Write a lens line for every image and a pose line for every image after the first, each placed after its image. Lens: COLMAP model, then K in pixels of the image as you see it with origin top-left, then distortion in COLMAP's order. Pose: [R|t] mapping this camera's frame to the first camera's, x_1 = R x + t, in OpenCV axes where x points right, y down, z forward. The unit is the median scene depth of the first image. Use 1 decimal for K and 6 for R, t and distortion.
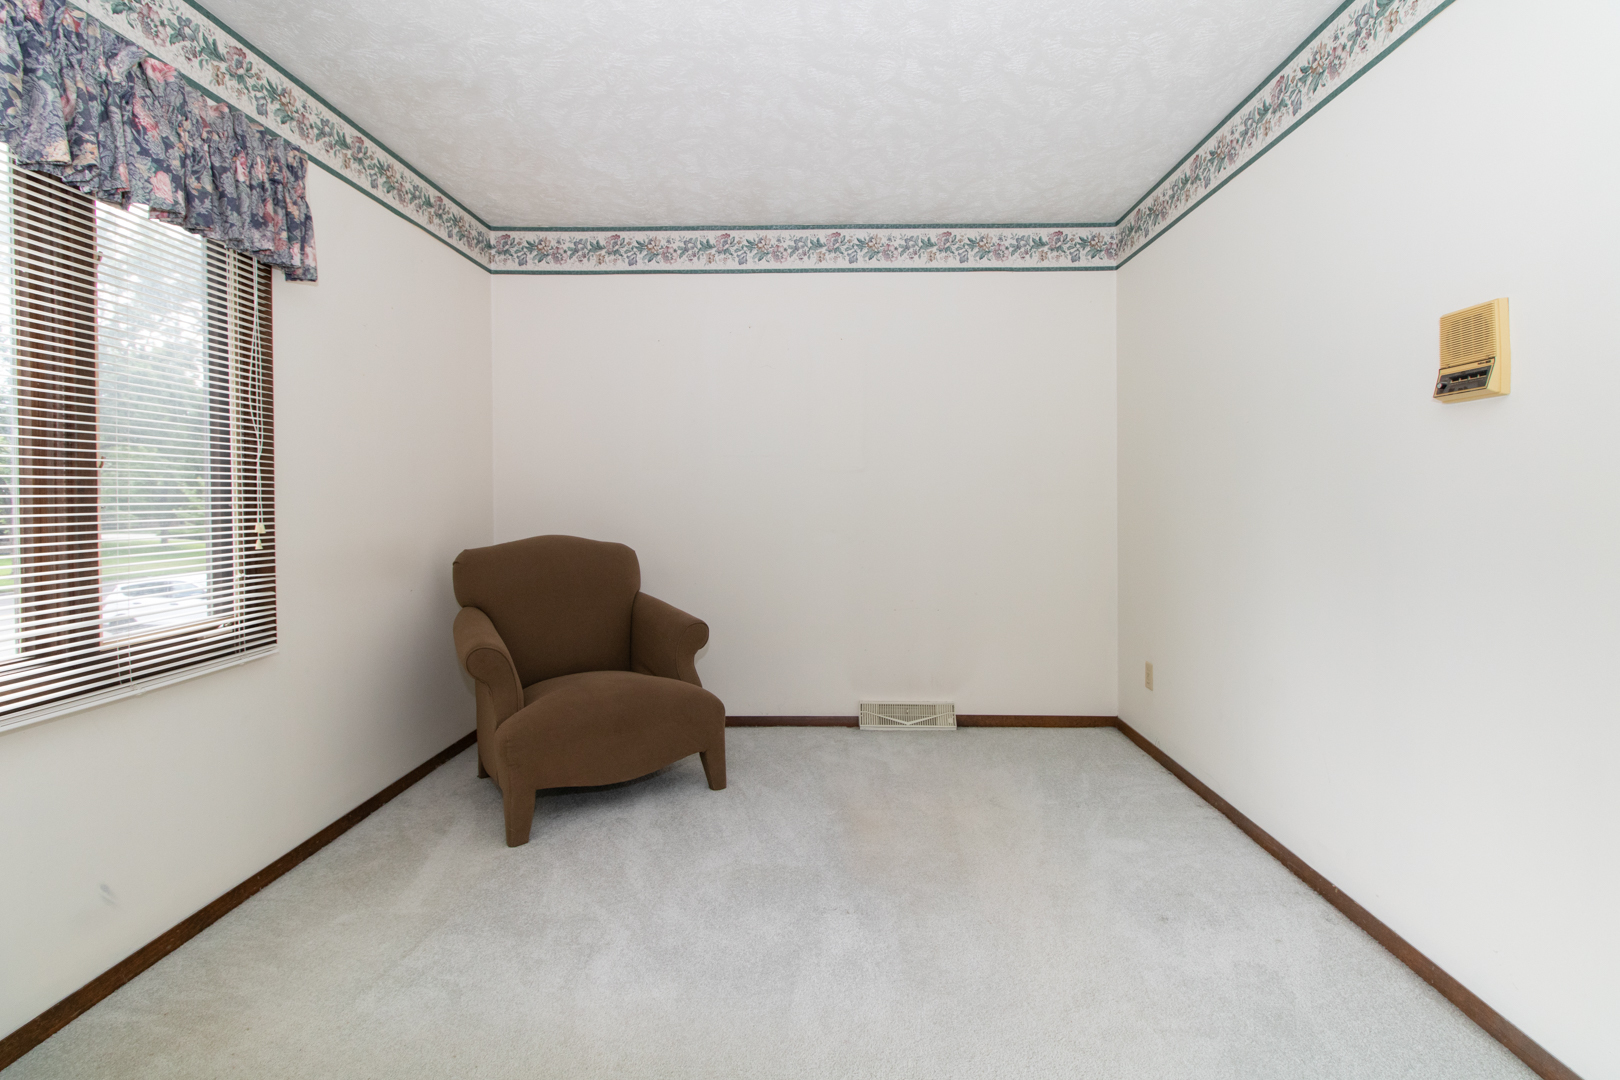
lens RADIAL K [[748.0, 0, 799.1], [0, 748.0, 503.7], [0, 0, 1]] dist [-0.000980, -0.000097]
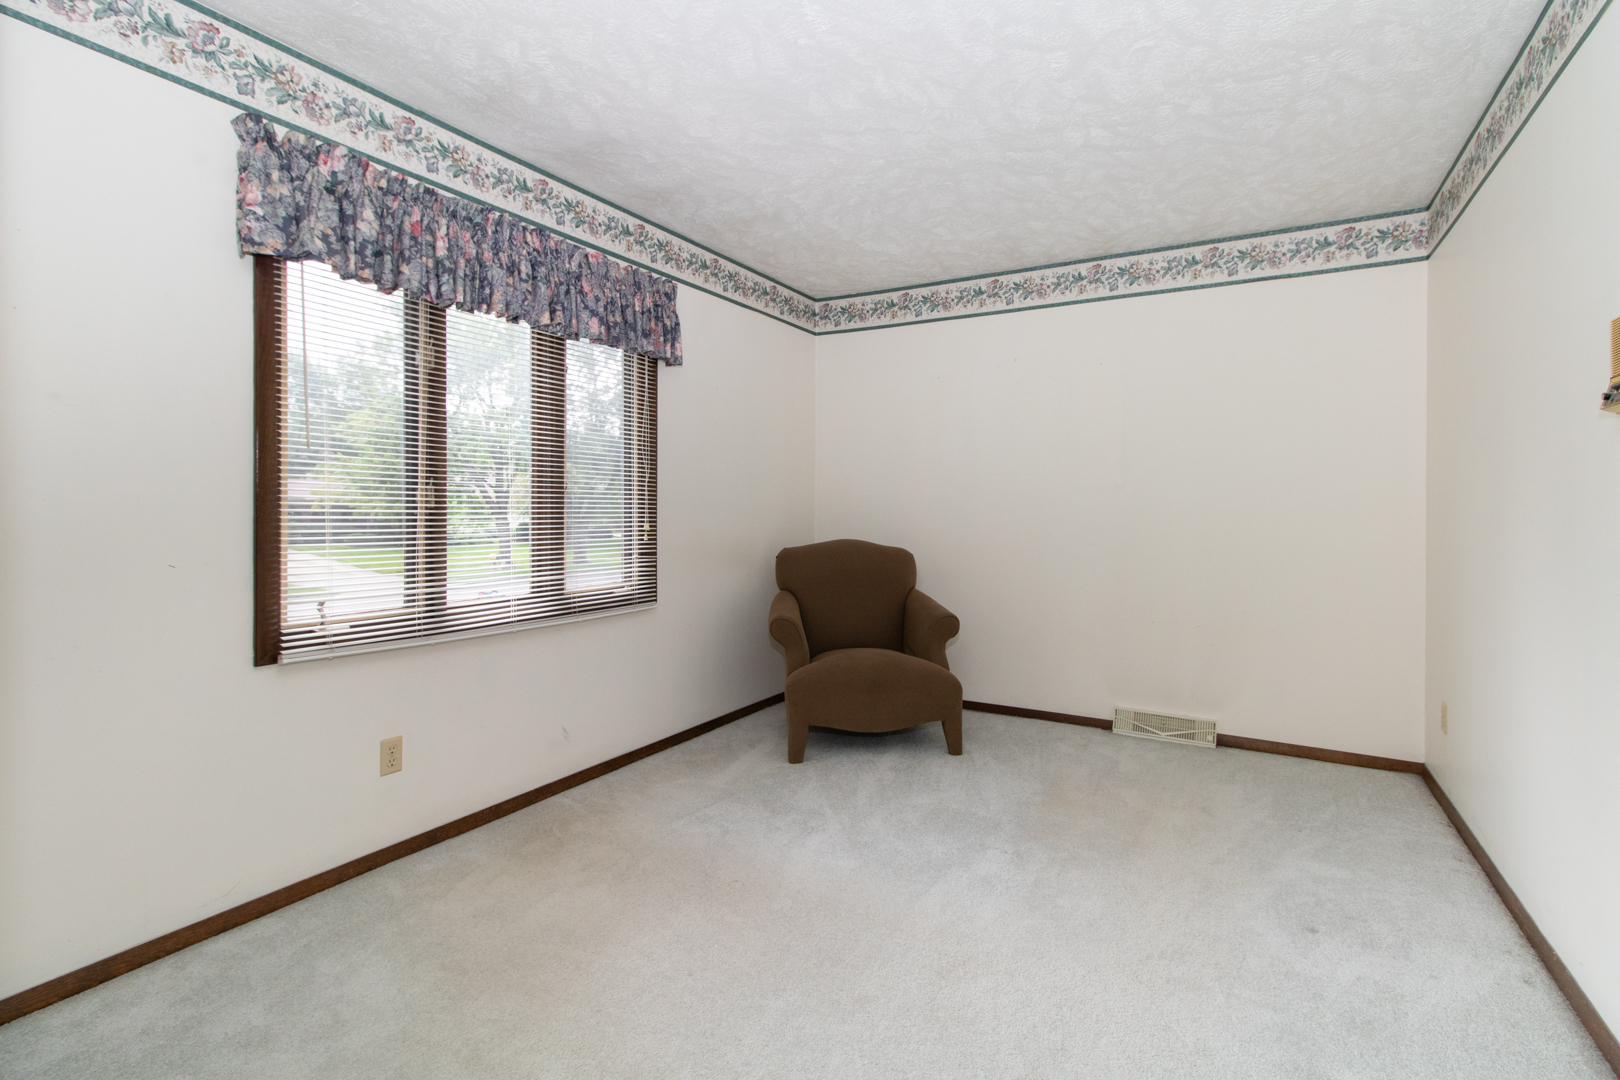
lens RADIAL K [[745.2, 0, 807.7], [0, 745.2, 514.8], [0, 0, 1]] dist [-0.000141, -0.000498]
pose [[0.871372, 0.013877, -0.490426, 0.327619], [-0.015417, 0.999881, 0.000900, 0.000735], [0.490380, 0.006777, 0.871482, -0.192761]]
